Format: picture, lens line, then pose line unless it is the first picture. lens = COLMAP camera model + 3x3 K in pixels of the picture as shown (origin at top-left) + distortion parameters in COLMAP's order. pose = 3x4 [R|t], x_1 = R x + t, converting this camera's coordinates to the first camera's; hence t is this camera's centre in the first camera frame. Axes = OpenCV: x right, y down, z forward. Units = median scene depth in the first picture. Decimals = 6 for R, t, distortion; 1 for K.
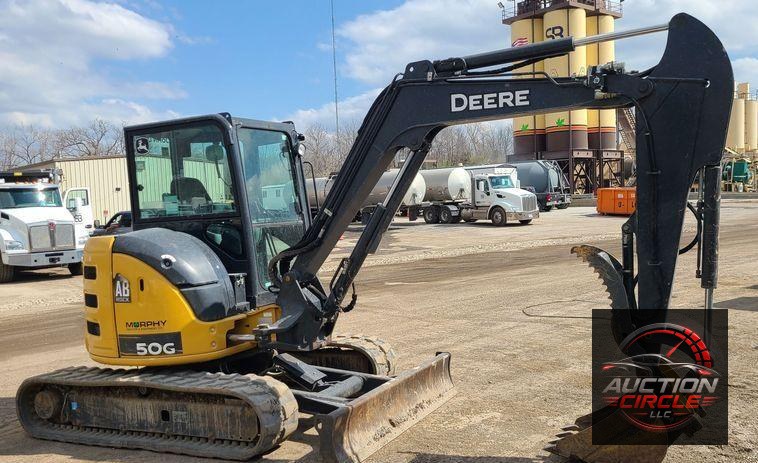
lens RADIAL K [[717.0, 0, 397.8], [0, 717.0, 243.4], [0, 0, 1]] dist [0.040073, 0.000000]
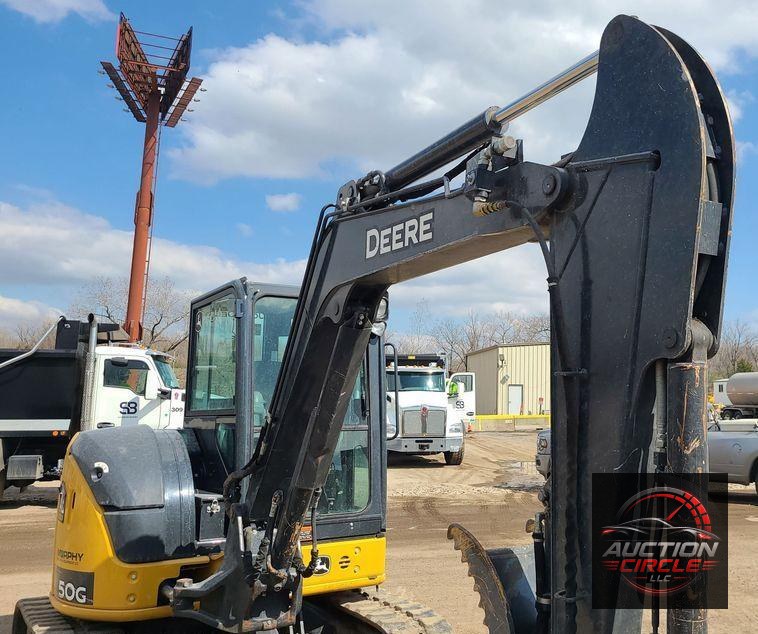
lens RADIAL K [[774.4, 0, 496.2], [0, 774.4, 288.2], [0, 0, 1]] dist [0.030410, 0.000000]
pose [[0.878512, -0.018285, -0.477369, 0.431067], [-0.073787, 0.982082, -0.173410, -0.051236], [0.471987, 0.187567, 0.861422, 0.456717]]
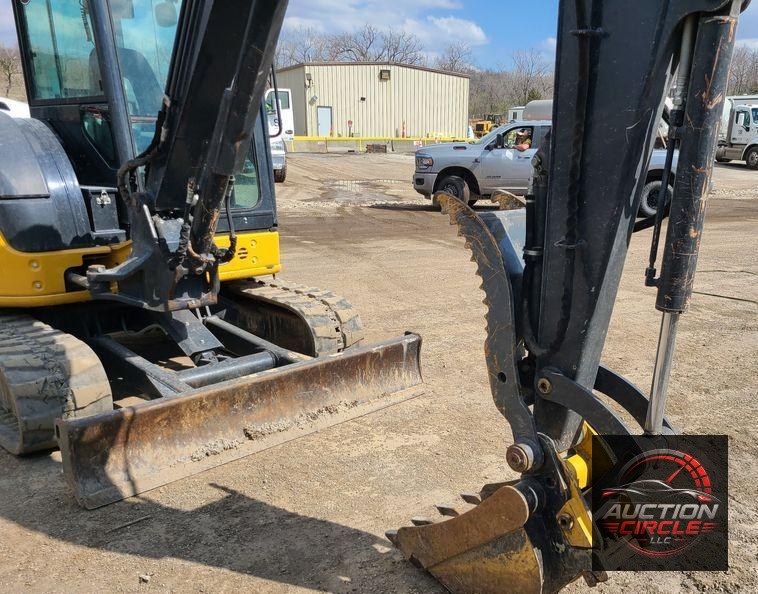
lens RADIAL K [[706.8, 0, 477.8], [0, 706.8, 349.1], [0, 0, 1]] dist [0.036534, 0.000000]
pose [[0.964177, 0.142861, -0.223501, 0.332442], [-0.084834, 0.964400, 0.250470, -0.012816], [0.251327, -0.222537, 0.941972, 0.432954]]
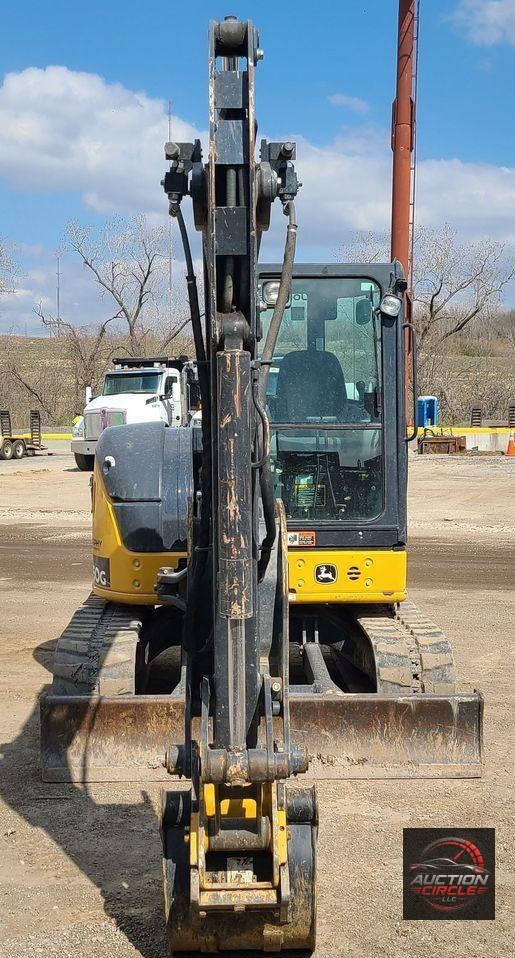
lens RADIAL K [[1216.8, 0, 252.3], [0, 1216.8, 477.1], [0, 0, 1]] dist [0.053282, 0.000000]
pose [[0.477483, 0.096337, -0.873344, 0.880223], [-0.069214, 0.995006, 0.071916, -0.065437], [0.875910, 0.026109, 0.481767, 0.507448]]
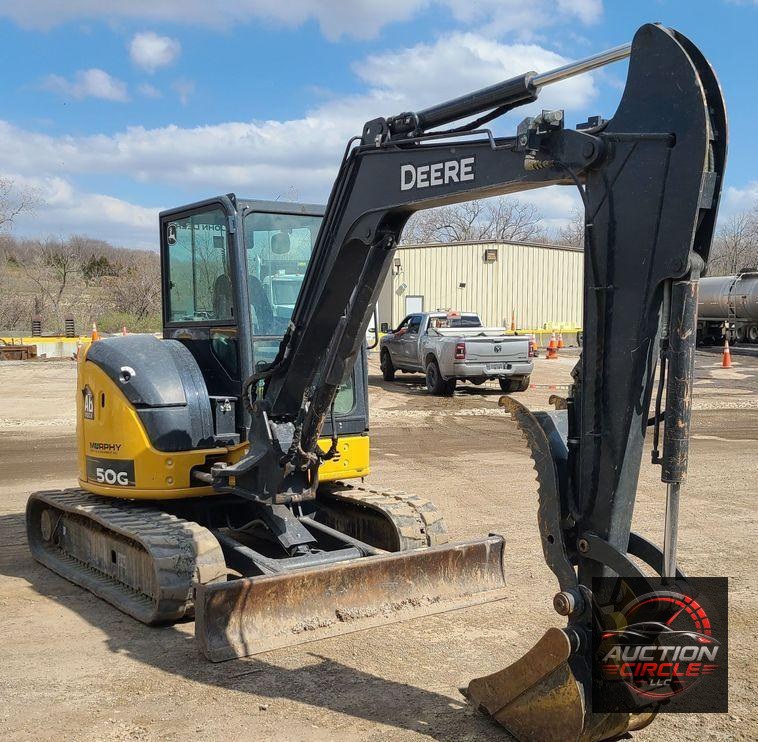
lens RADIAL K [[978.3, 0, 390.2], [0, 978.3, 391.0], [0, 0, 1]] dist [0.046329, 0.000000]
pose [[0.883565, 0.080483, -0.461341, 0.474231], [-0.067063, 0.996713, 0.045443, -0.028227], [0.463482, -0.009213, 0.886058, 0.132037]]
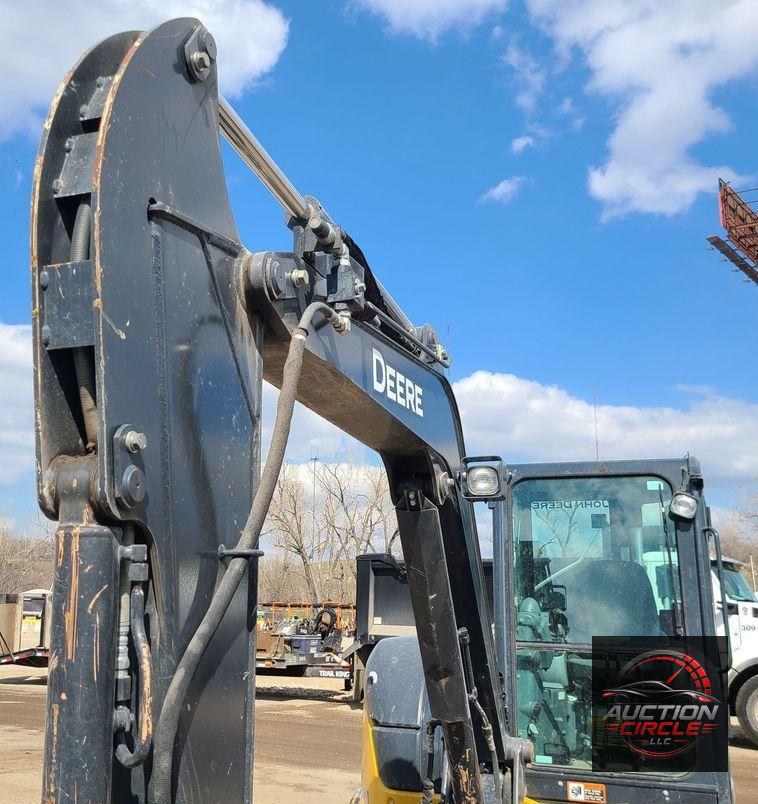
lens RADIAL K [[885.5, 0, 311.8], [0, 885.5, 388.1], [0, 0, 1]] dist [0.027545, 0.000000]
pose [[0.117122, -0.189420, -0.974886, 0.583146], [-0.084537, 0.976178, -0.199827, -0.077476], [0.989513, 0.105818, 0.098319, 0.819060]]
